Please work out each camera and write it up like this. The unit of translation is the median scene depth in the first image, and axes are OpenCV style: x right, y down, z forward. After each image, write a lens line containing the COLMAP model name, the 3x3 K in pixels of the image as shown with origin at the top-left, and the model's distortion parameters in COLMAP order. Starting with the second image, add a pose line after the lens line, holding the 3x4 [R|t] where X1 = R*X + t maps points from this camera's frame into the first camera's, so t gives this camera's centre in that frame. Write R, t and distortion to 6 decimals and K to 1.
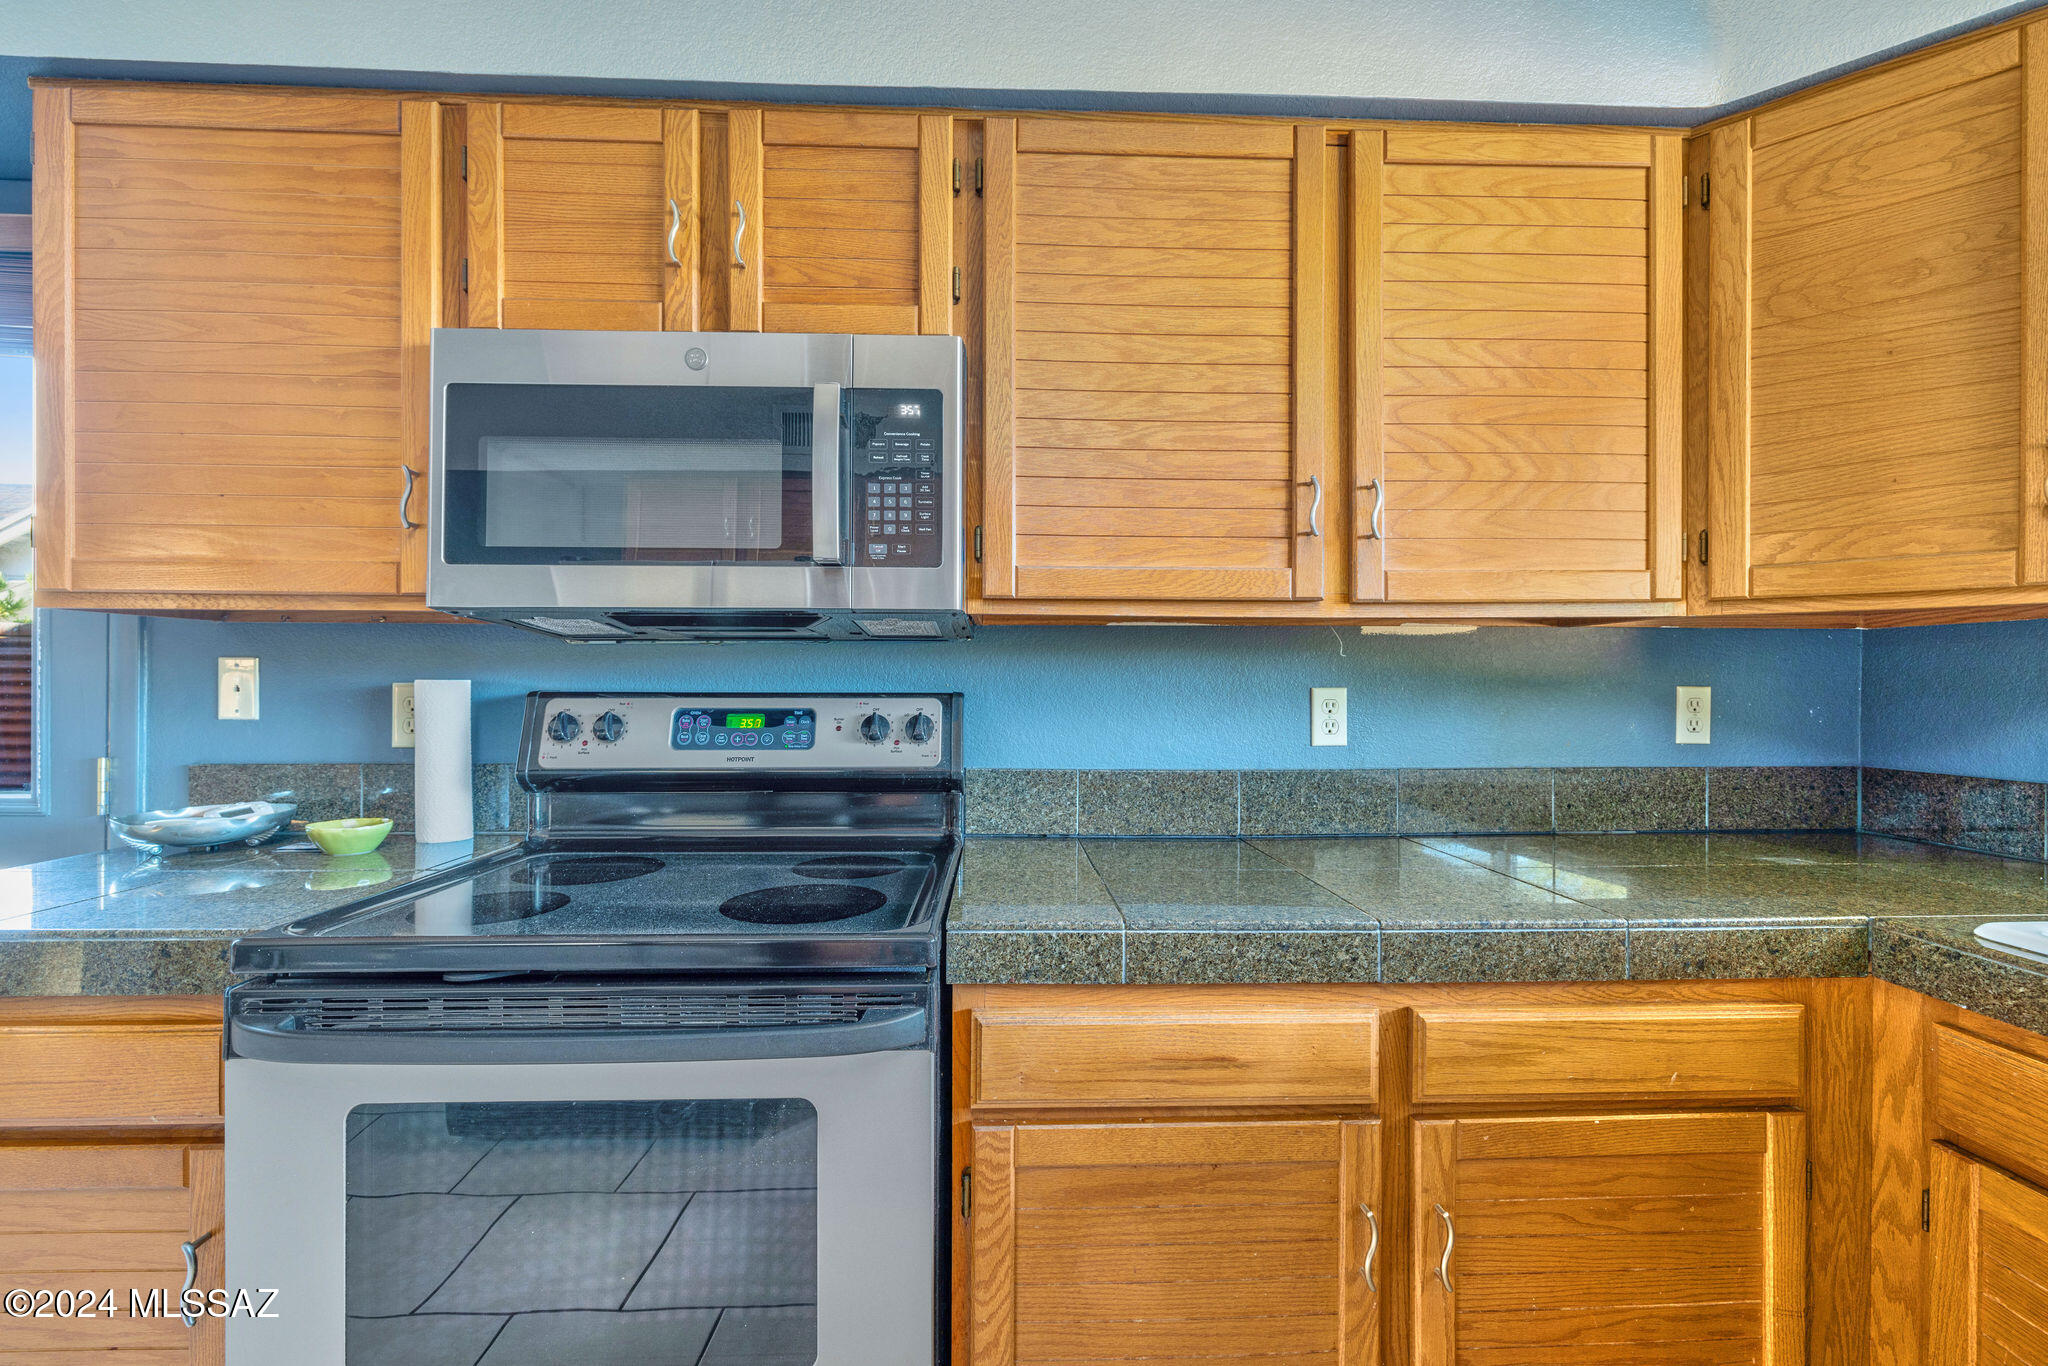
lens RADIAL K [[866.7, 0, 1035.3], [0, 866.7, 683.3], [0, 0, 1]] dist [-0.000335, -0.000100]
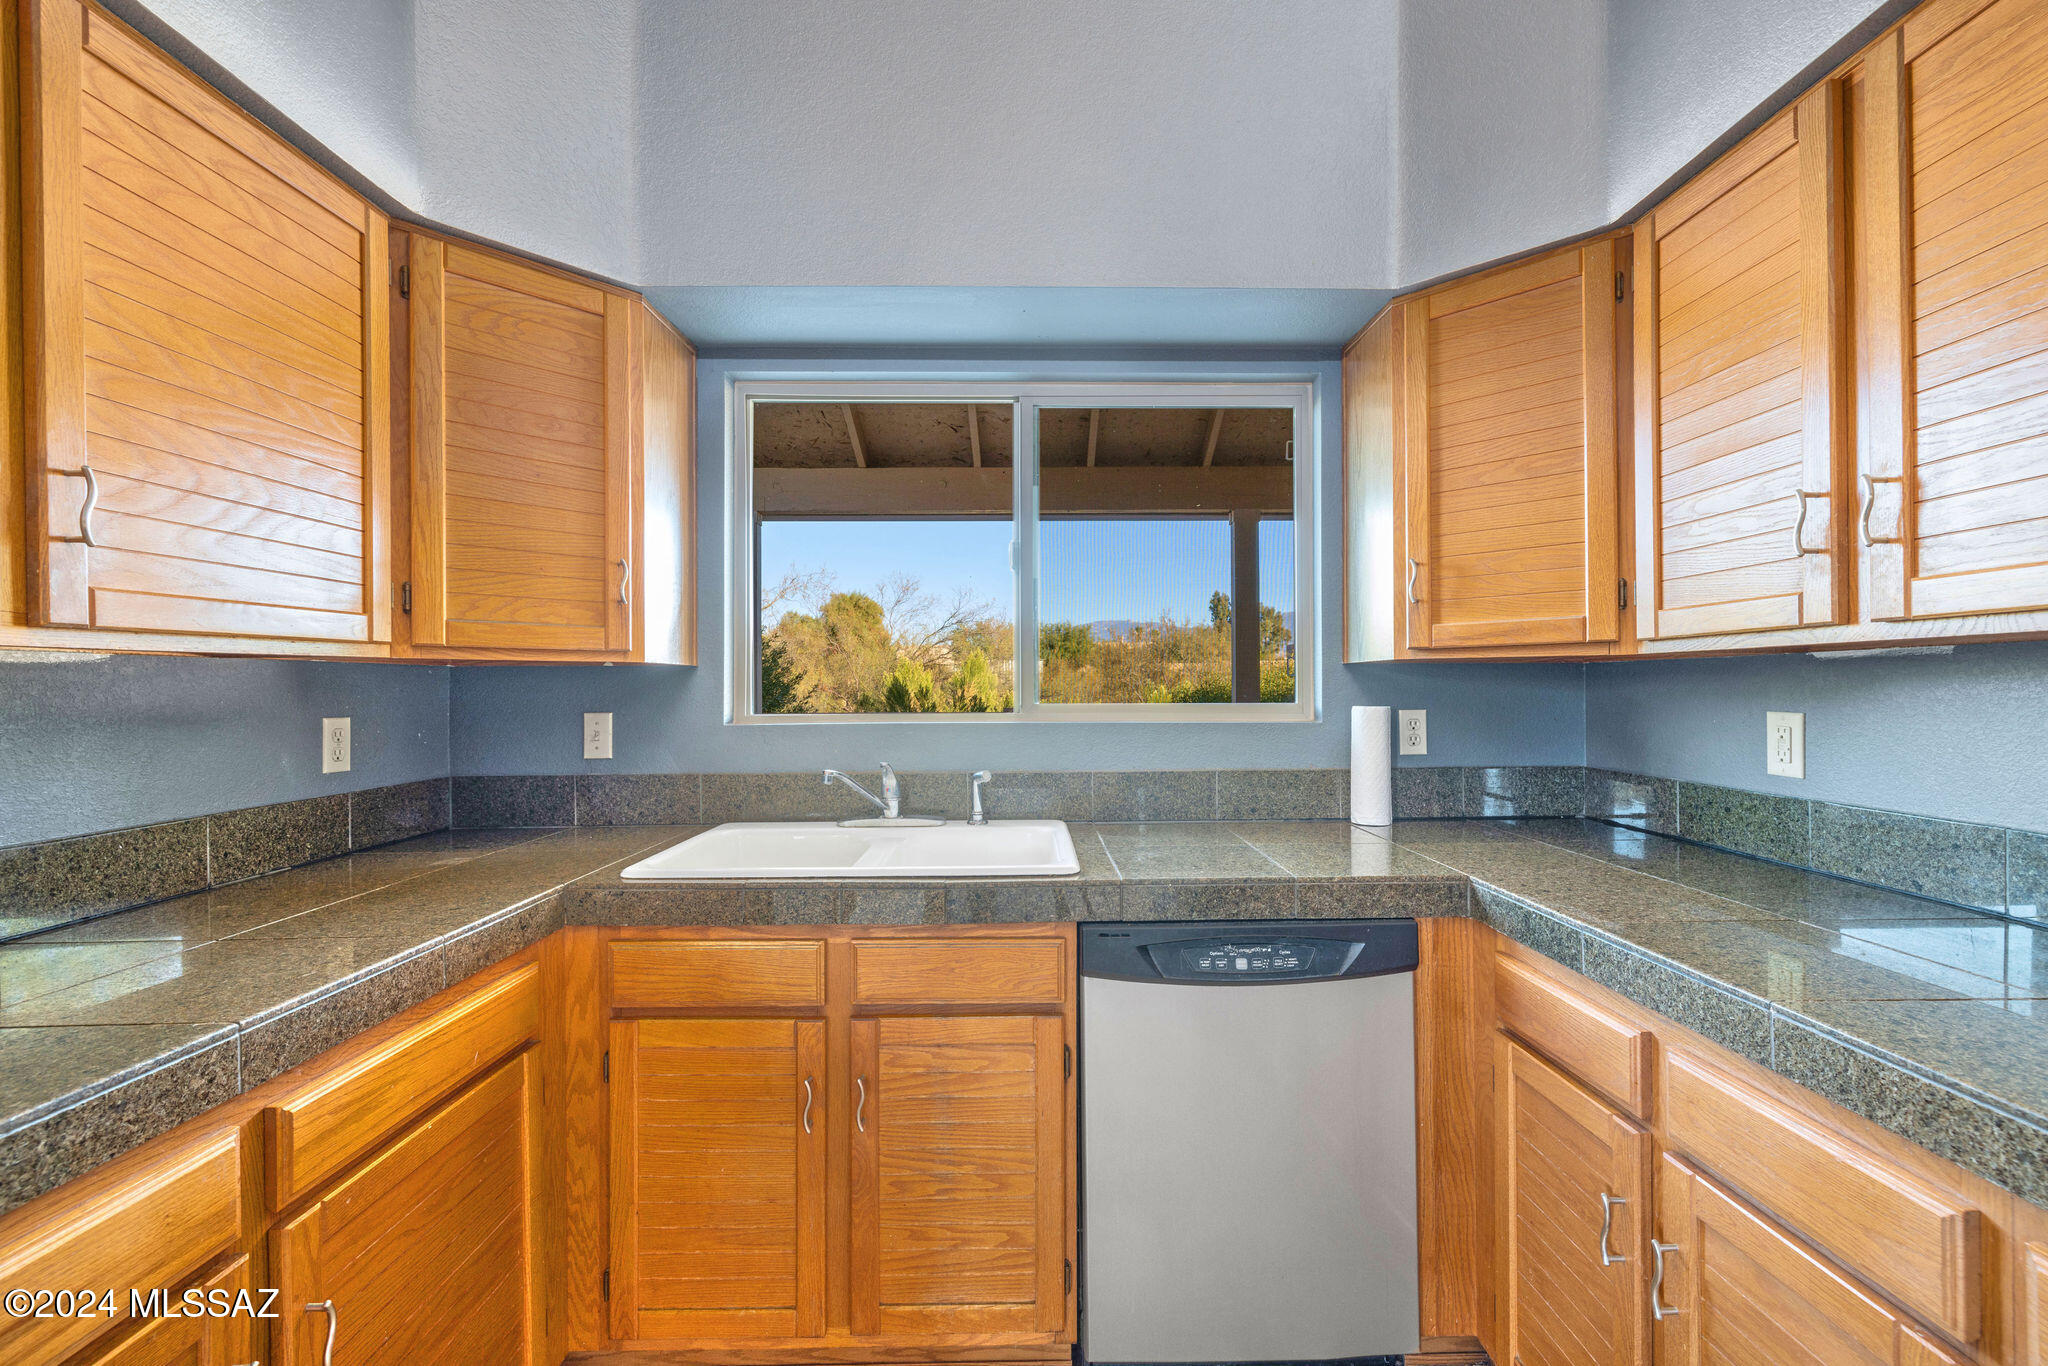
lens RADIAL K [[866.7, 0, 1033.9], [0, 866.7, 683.4], [0, 0, 1]] dist [-0.000335, -0.000100]
pose [[0.035109, -0.000262, 0.999383, -0.361618], [0.007595, 0.999971, -0.000005, -0.043518], [-0.999355, 0.007590, 0.035110, 0.163321]]
